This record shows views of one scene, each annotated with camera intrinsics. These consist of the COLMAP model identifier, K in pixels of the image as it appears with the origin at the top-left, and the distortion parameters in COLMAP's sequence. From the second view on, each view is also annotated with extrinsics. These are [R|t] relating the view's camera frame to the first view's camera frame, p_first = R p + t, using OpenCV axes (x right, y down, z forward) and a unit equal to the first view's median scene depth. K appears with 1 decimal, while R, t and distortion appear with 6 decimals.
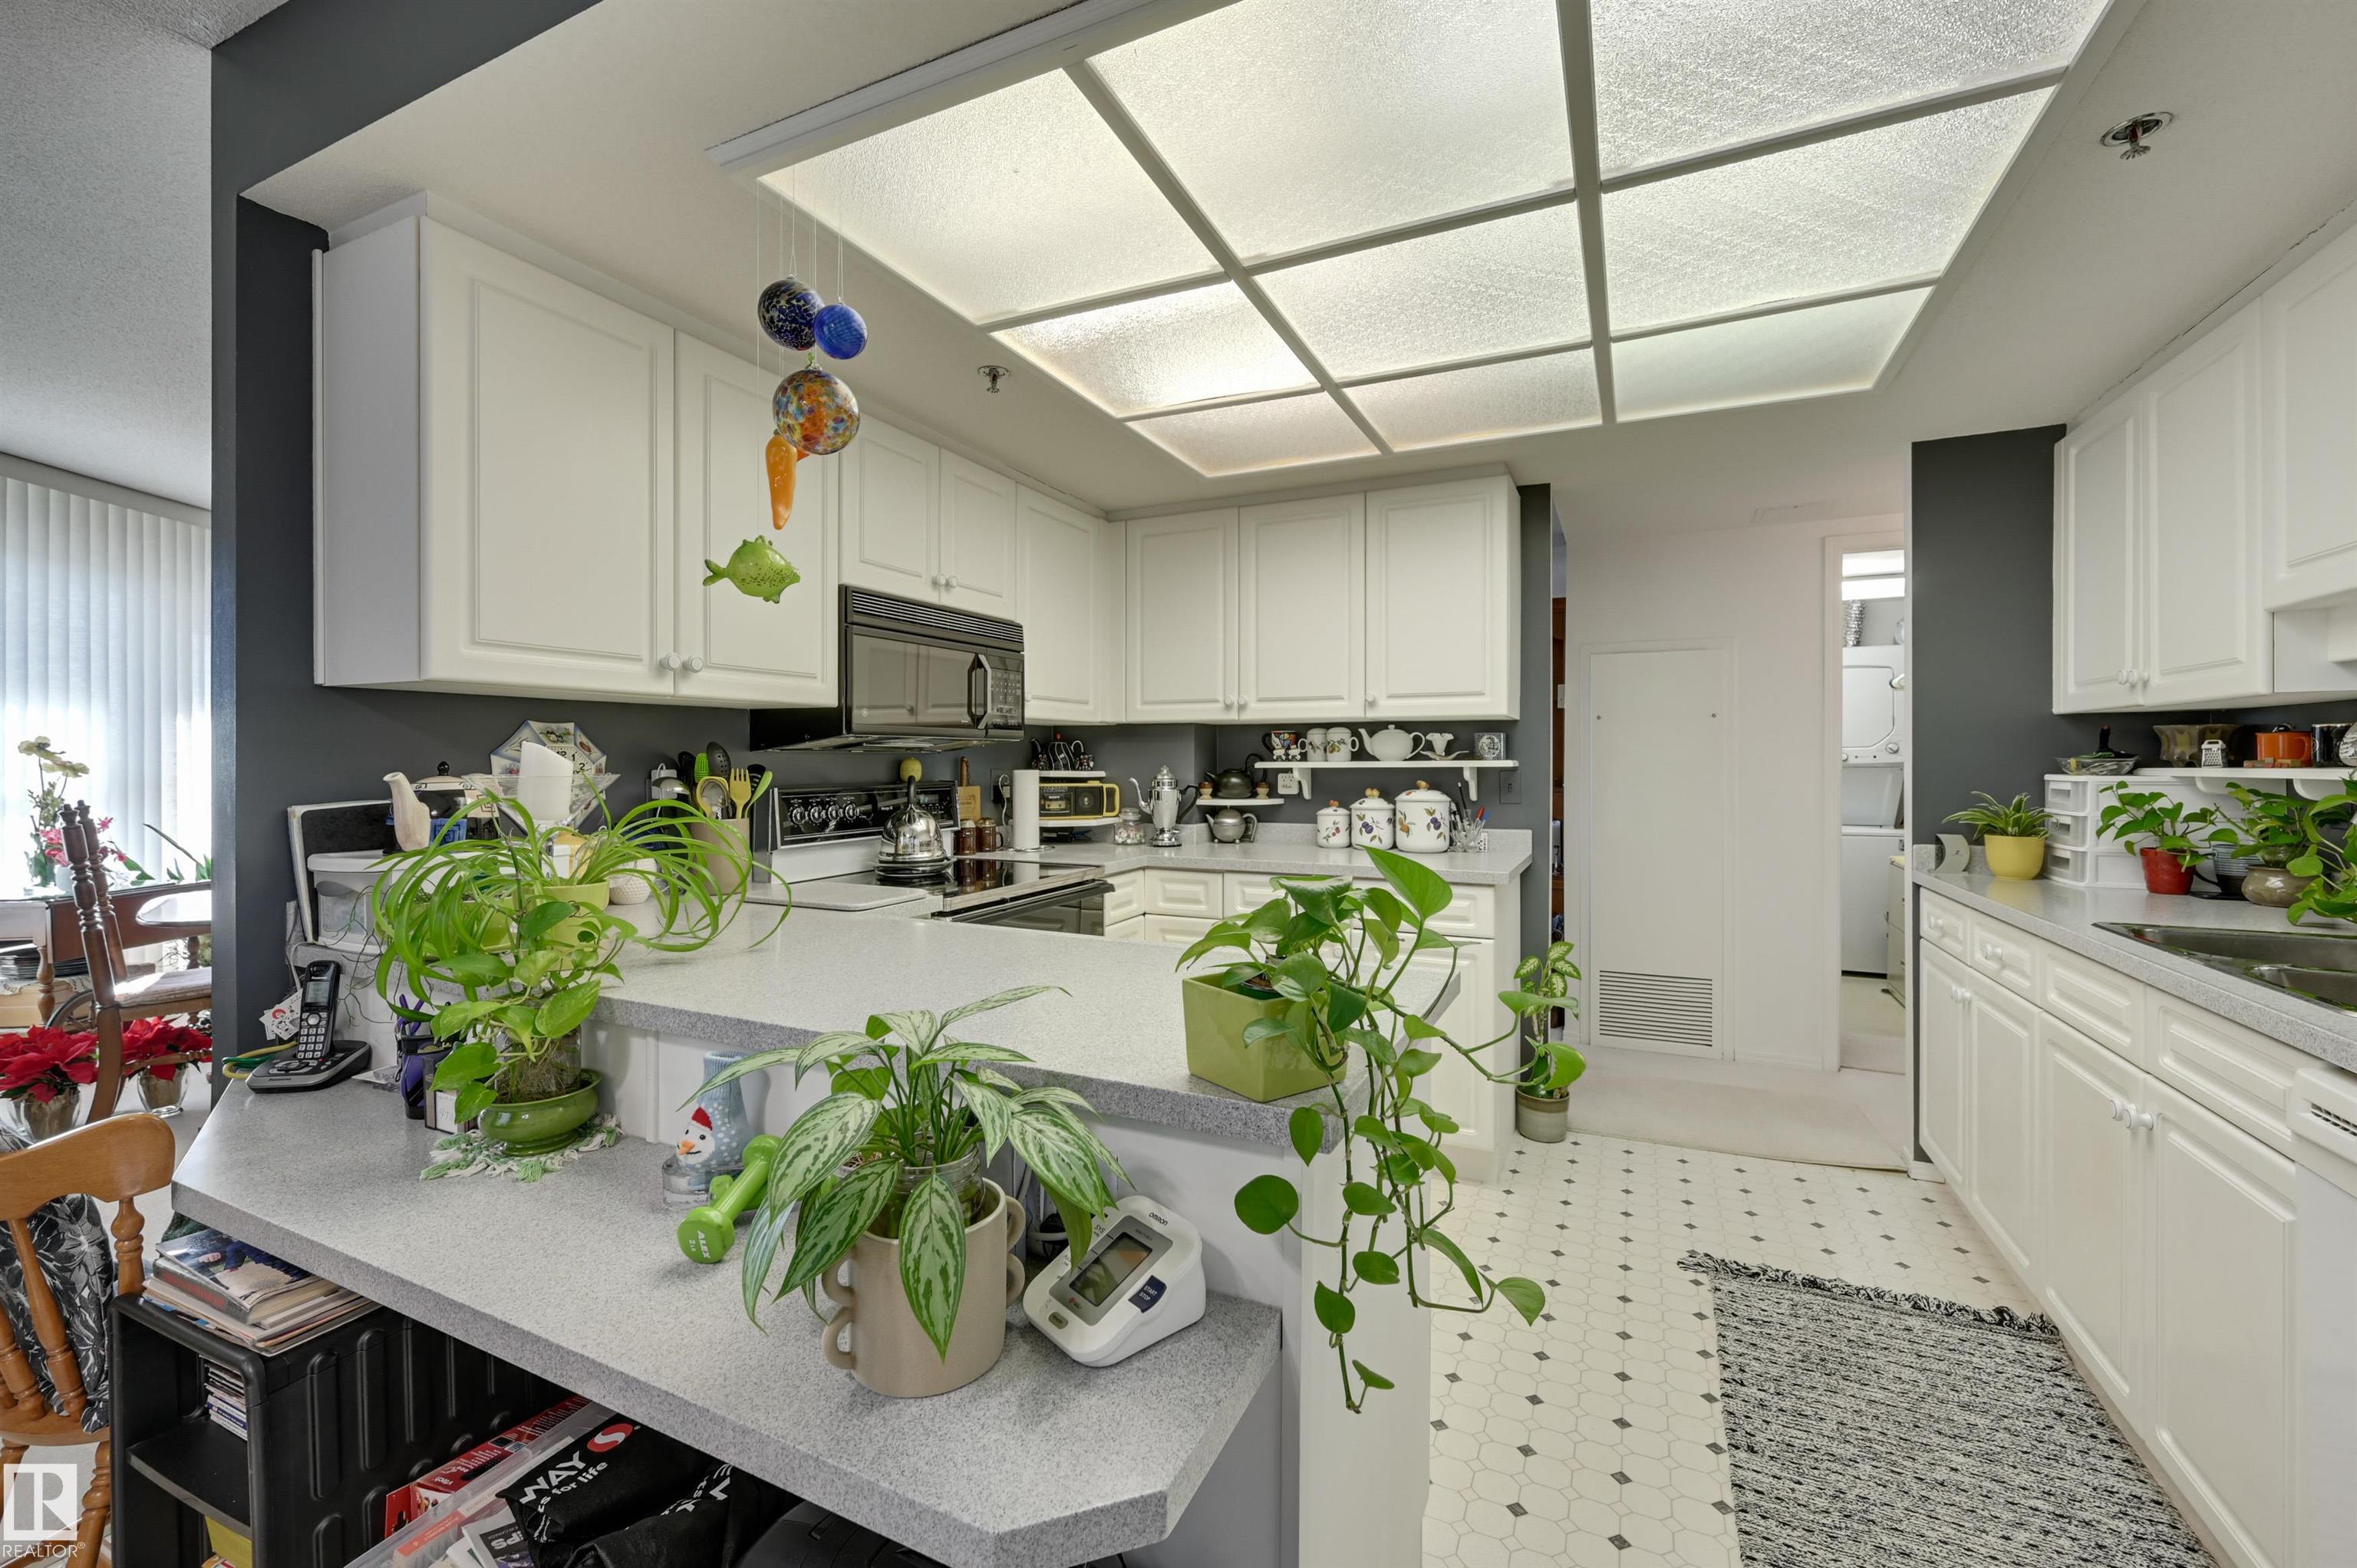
lens RADIAL K [[960.6, 0, 1178.3], [0, 960.6, 768.9], [0, 0, 1]] dist [0.000909, -0.000220]
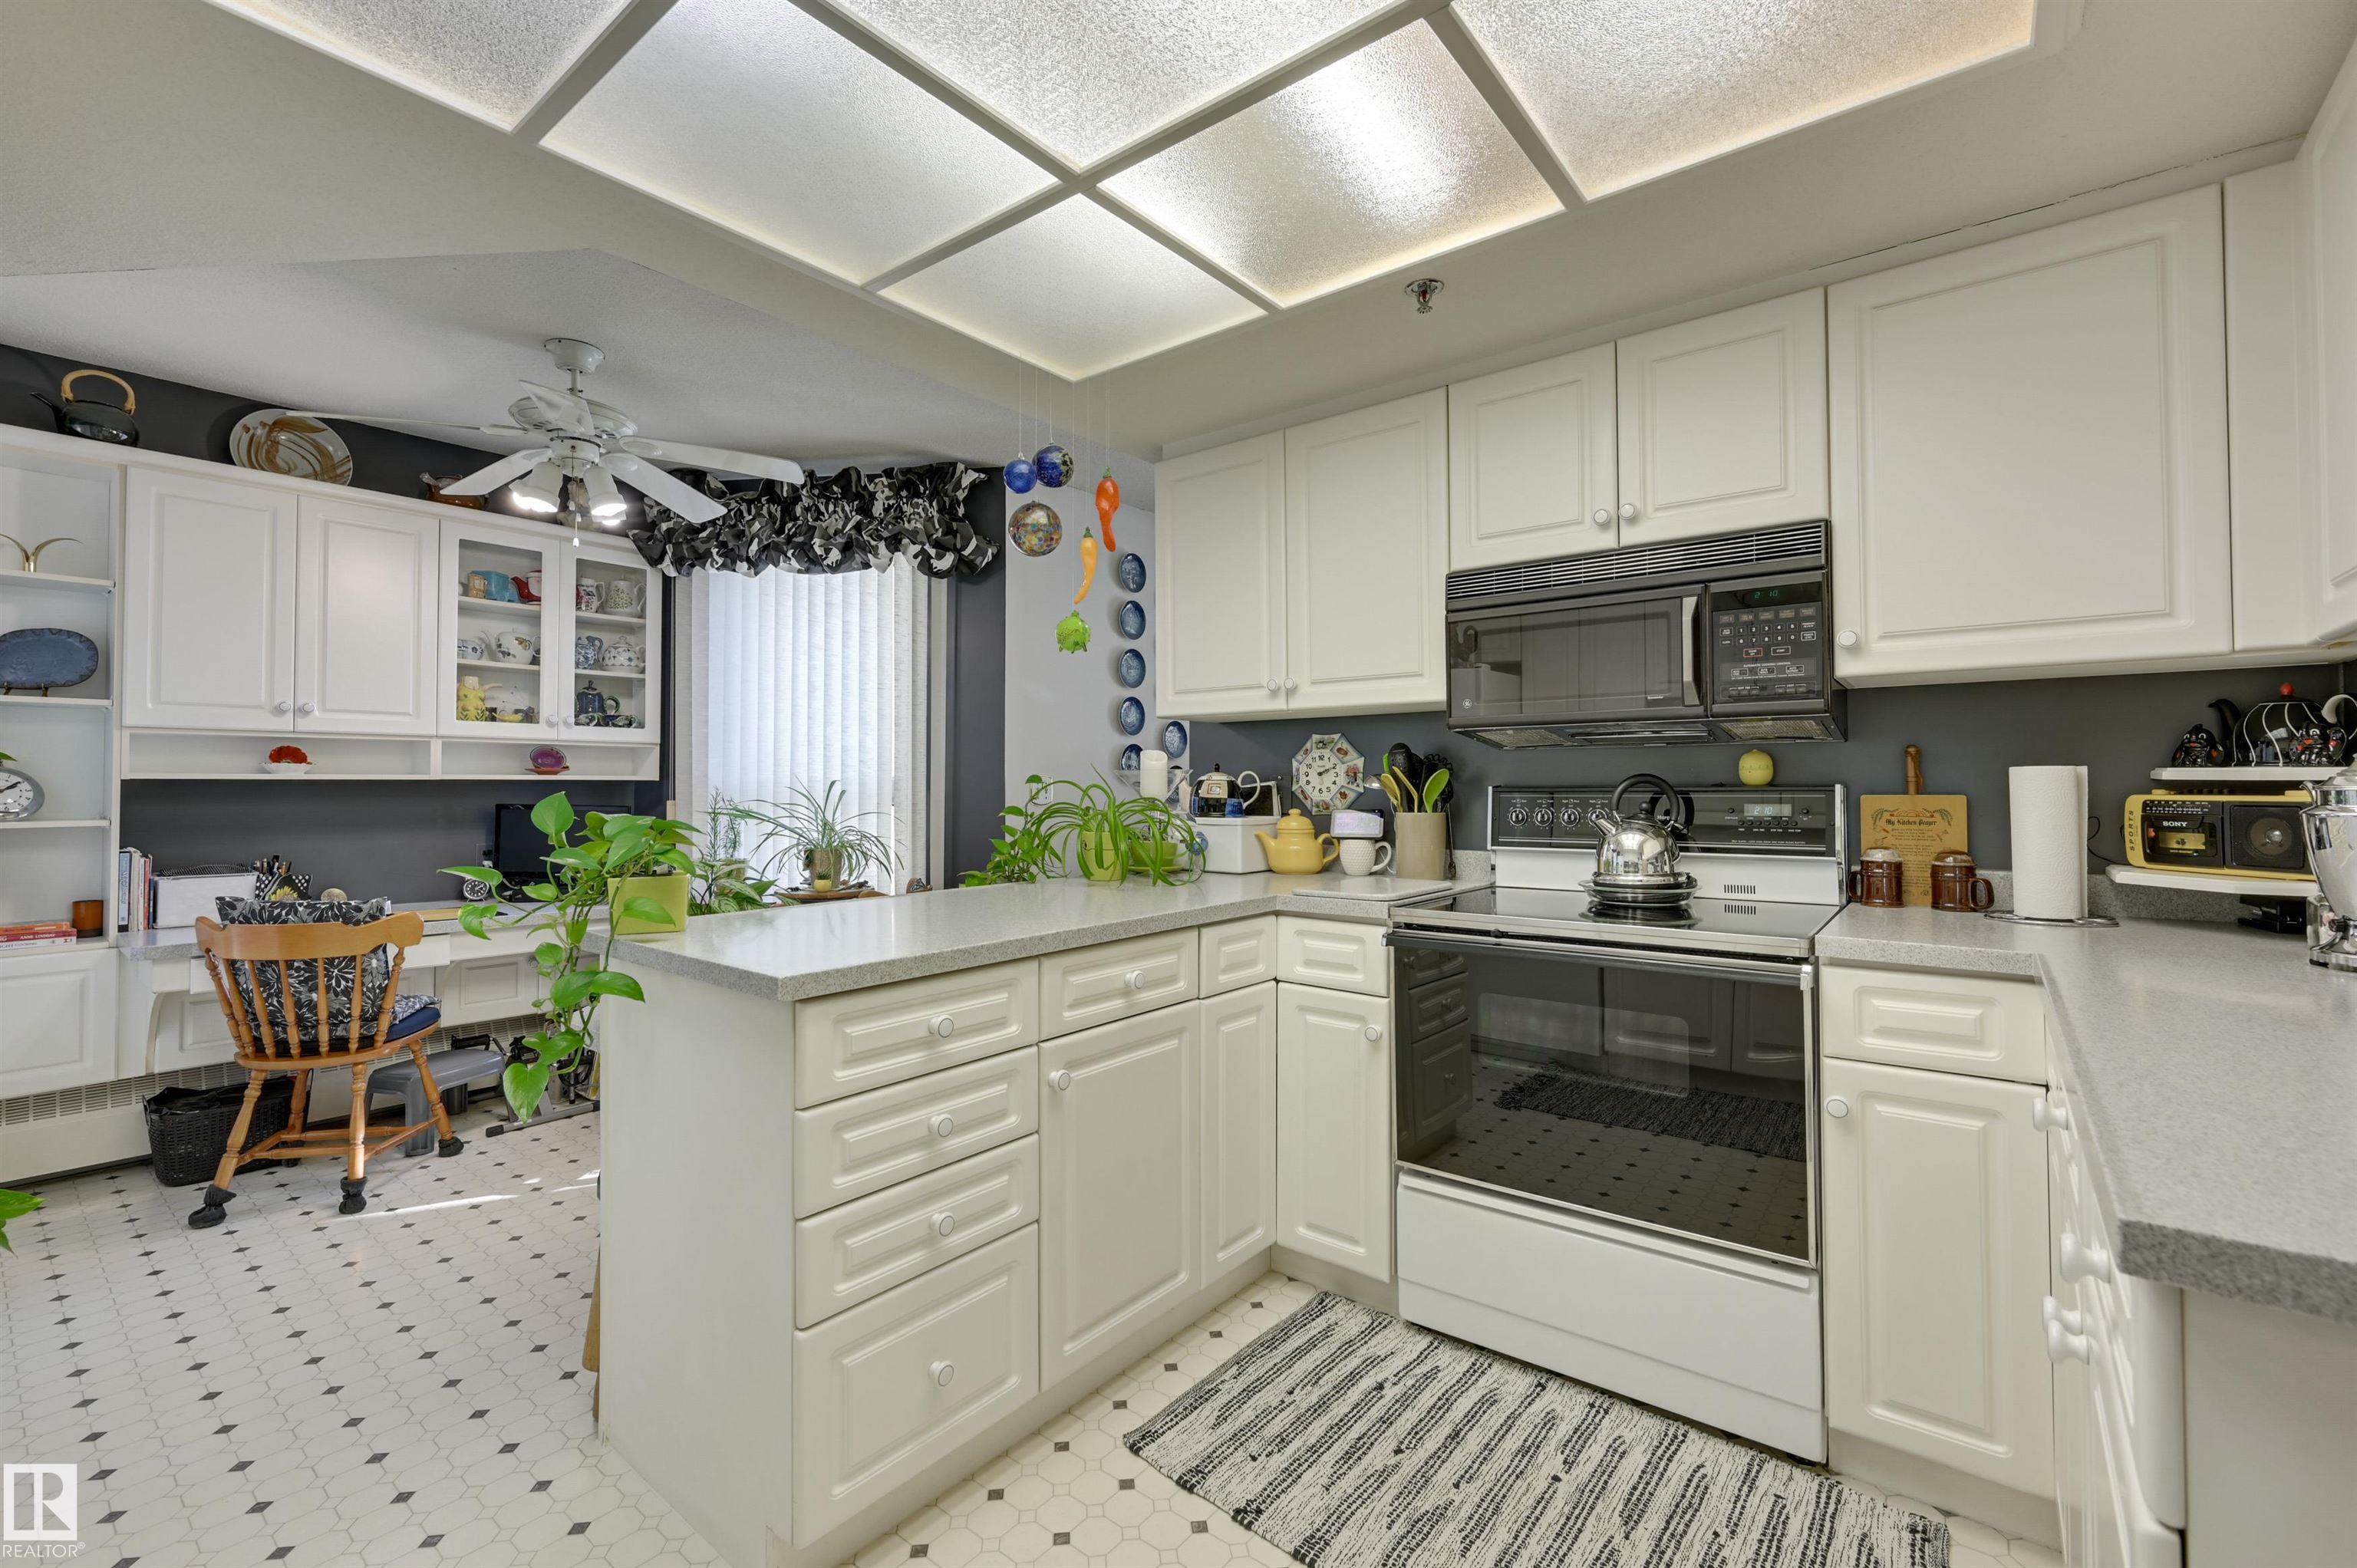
lens RADIAL K [[1000.7, 0, 1169.6], [0, 1000.7, 766.7], [0, 0, 1]] dist [-0.002247, 0.000389]
pose [[-0.231836, -0.016088, -0.972622, 0.515548], [-0.005441, 0.999869, -0.015242, 0.013743], [0.972740, 0.001759, -0.231893, 0.728099]]
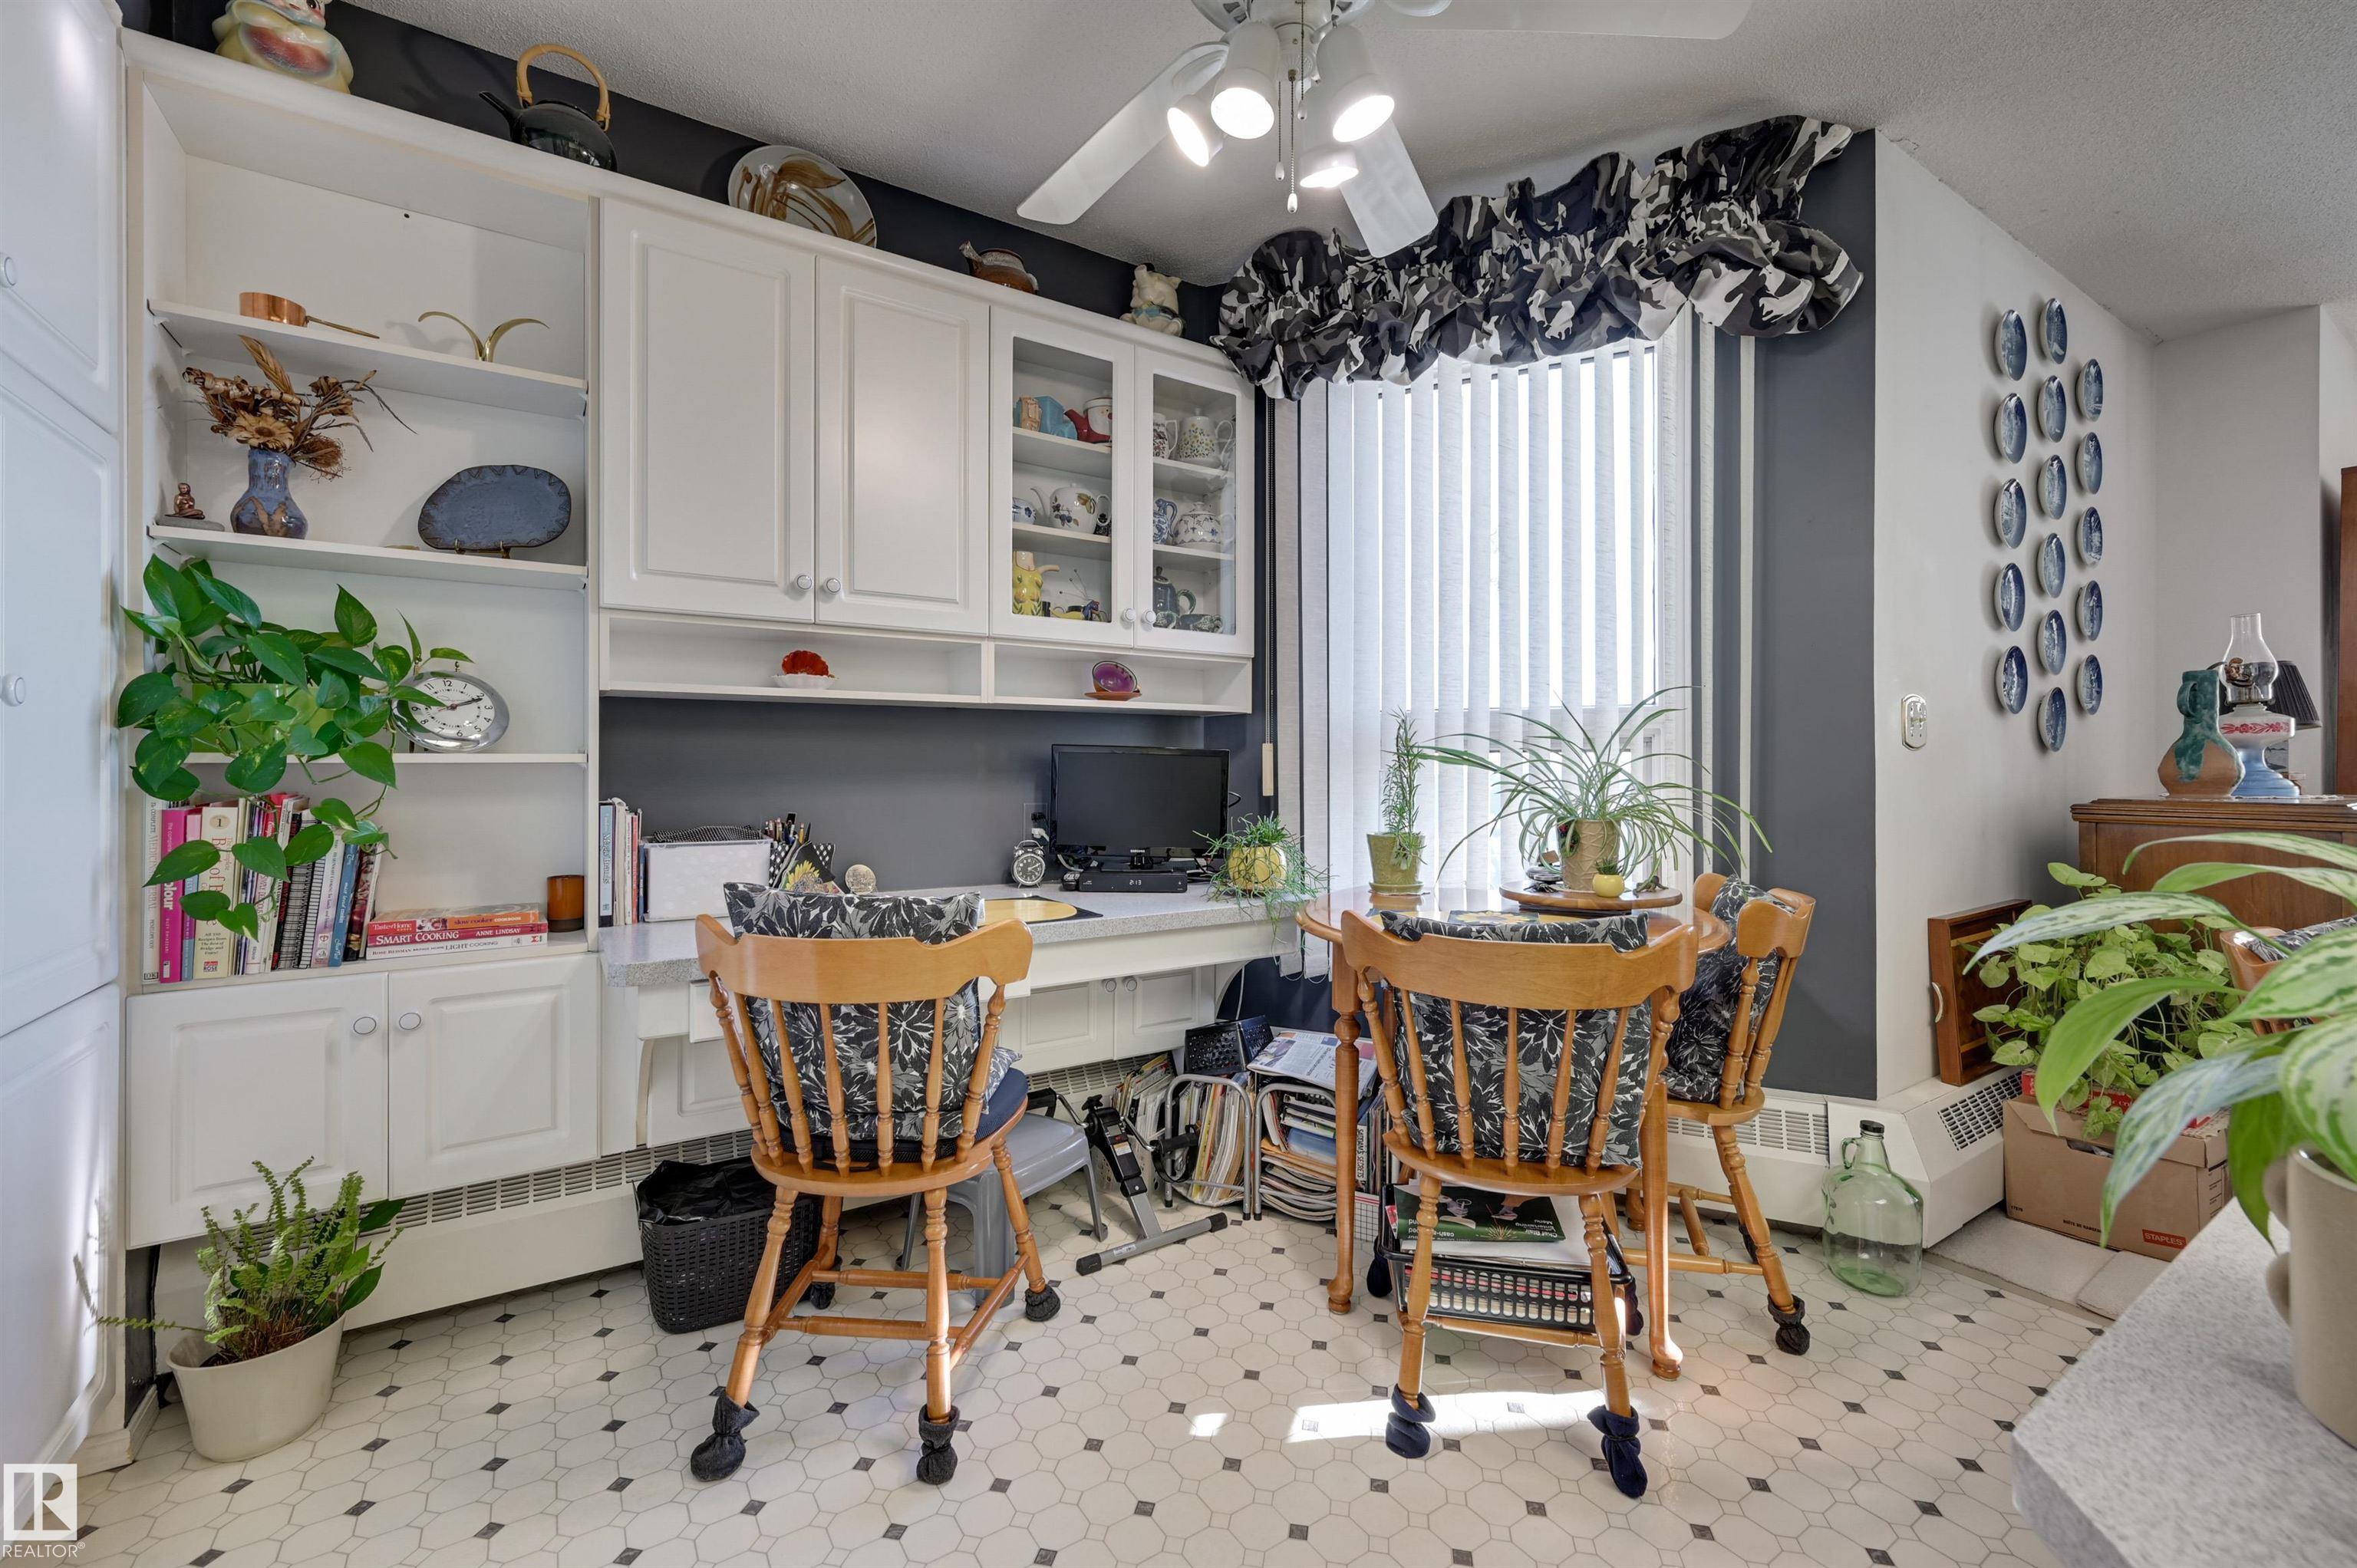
lens RADIAL K [[967.4, 0, 1184.8], [0, 967.4, 762.0], [0, 0, 1]] dist [0.002293, 0.000217]
pose [[-0.512763, -0.000616, -0.858530, 0.161763], [-0.005015, 0.999985, 0.002278, 0.055486], [0.858515, 0.005473, -0.512759, 0.170922]]
